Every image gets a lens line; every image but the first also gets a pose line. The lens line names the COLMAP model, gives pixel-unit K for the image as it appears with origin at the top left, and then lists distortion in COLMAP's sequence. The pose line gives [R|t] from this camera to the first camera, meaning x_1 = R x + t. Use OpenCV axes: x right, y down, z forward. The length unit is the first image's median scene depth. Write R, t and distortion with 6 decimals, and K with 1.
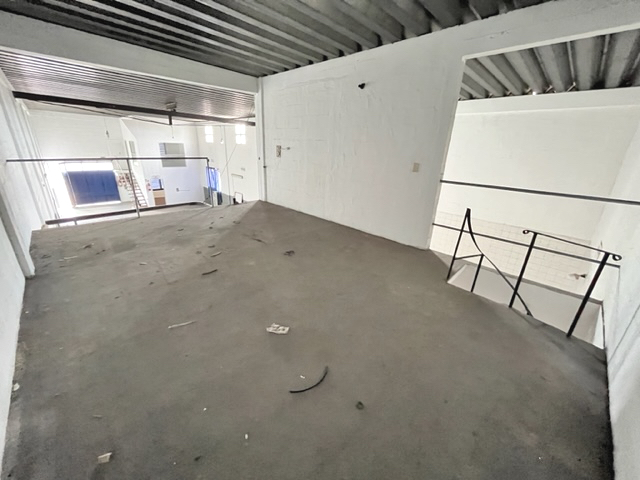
lens RADIAL K [[257.2, 0, 320.0], [0, 257.2, 240.0], [0, 0, 1]] dist [0.000357, 0.000130]
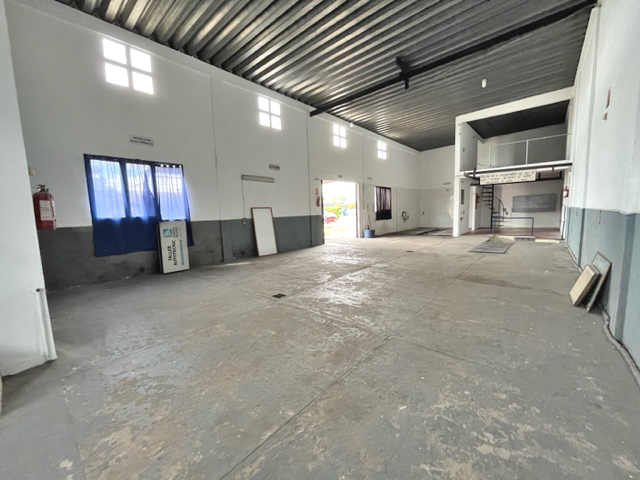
lens RADIAL K [[257.2, 0, 320.0], [0, 257.2, 240.0], [0, 0, 1]] dist [0.000357, 0.000130]
pose [[-0.067605, -0.149324, 0.986474, -0.791471], [0.365694, 0.916217, 0.163751, -0.147278], [-0.928277, 0.371818, -0.007334, 0.809434]]
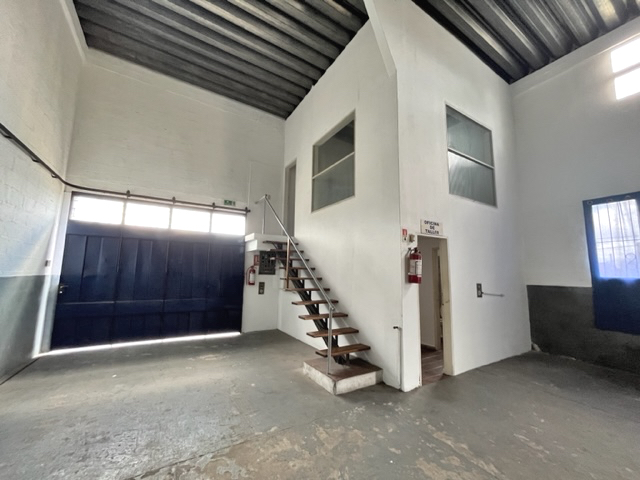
lens RADIAL K [[257.2, 0, 320.0], [0, 257.2, 240.0], [0, 0, 1]] dist [0.000357, 0.000130]
pose [[0.969757, -0.050840, -0.238718, -0.652702], [-0.065739, 0.887512, -0.456072, -0.123509], [0.235052, 0.457972, 0.857329, 0.764101]]
